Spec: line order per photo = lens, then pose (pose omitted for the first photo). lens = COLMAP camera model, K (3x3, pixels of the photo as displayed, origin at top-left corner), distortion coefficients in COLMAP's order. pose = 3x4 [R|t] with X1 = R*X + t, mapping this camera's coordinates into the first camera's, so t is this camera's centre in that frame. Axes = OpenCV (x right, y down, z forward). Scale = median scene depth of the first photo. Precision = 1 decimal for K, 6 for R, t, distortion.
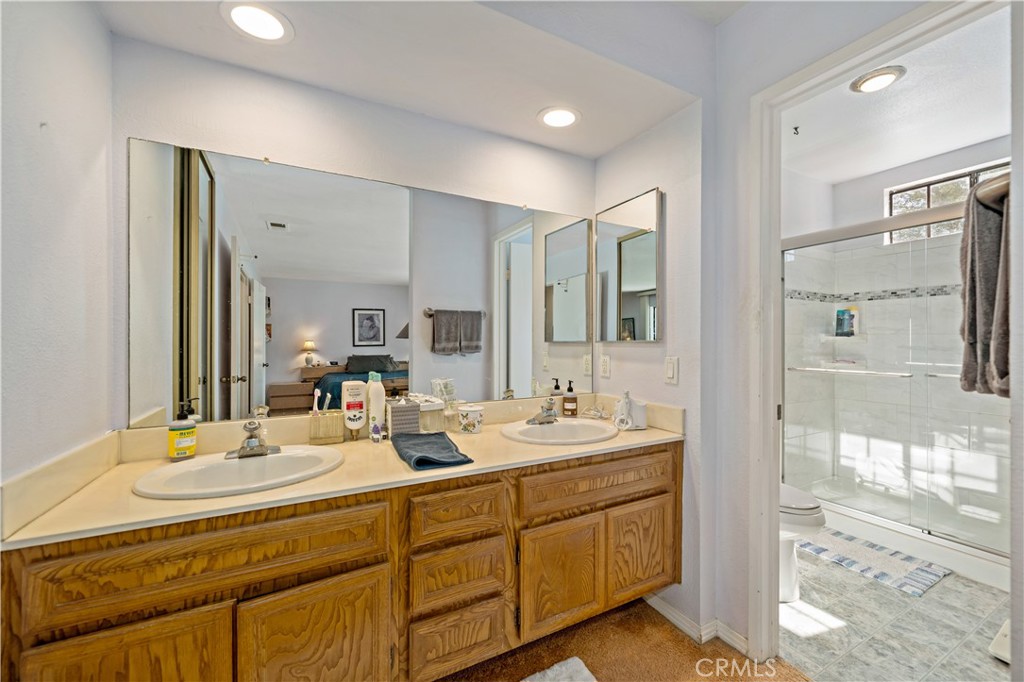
lens RADIAL K [[412.1, 0, 512.0], [0, 412.1, 341.0], [0, 0, 1]] dist [0.001460, 0.000002]
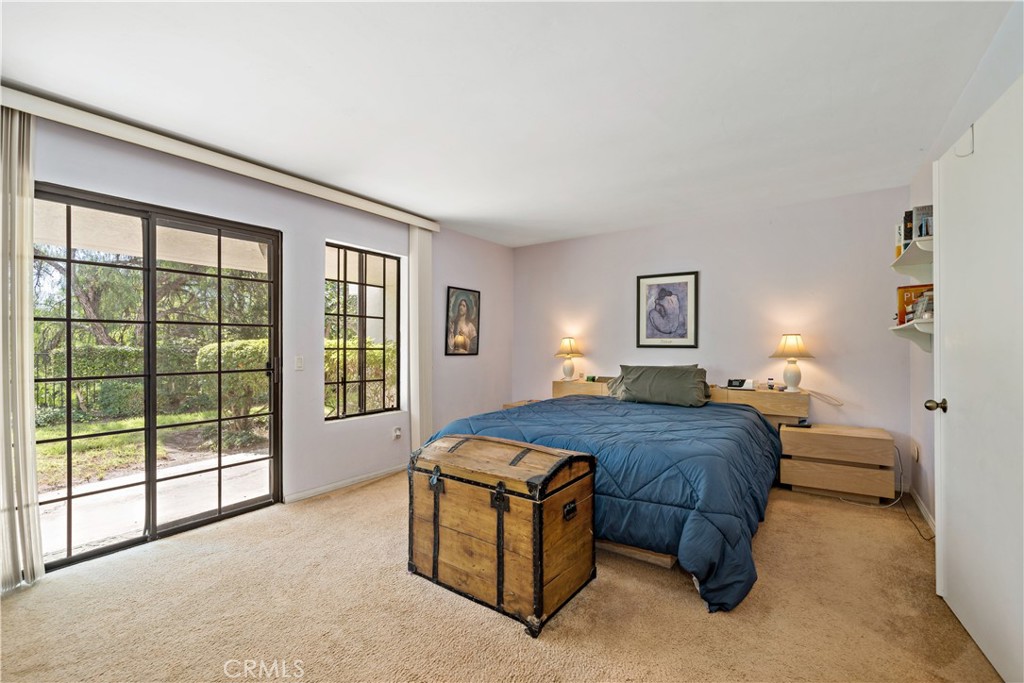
lens RADIAL K [[438.5, 0, 511.5], [0, 438.5, 344.6], [0, 0, 1]] dist [0.000501, 0.000559]
pose [[-0.441312, 0.005622, 0.897336, -0.838917], [0.003822, 0.999983, -0.004385, 0.011382], [-0.897346, 0.001494, -0.441326, 1.440274]]
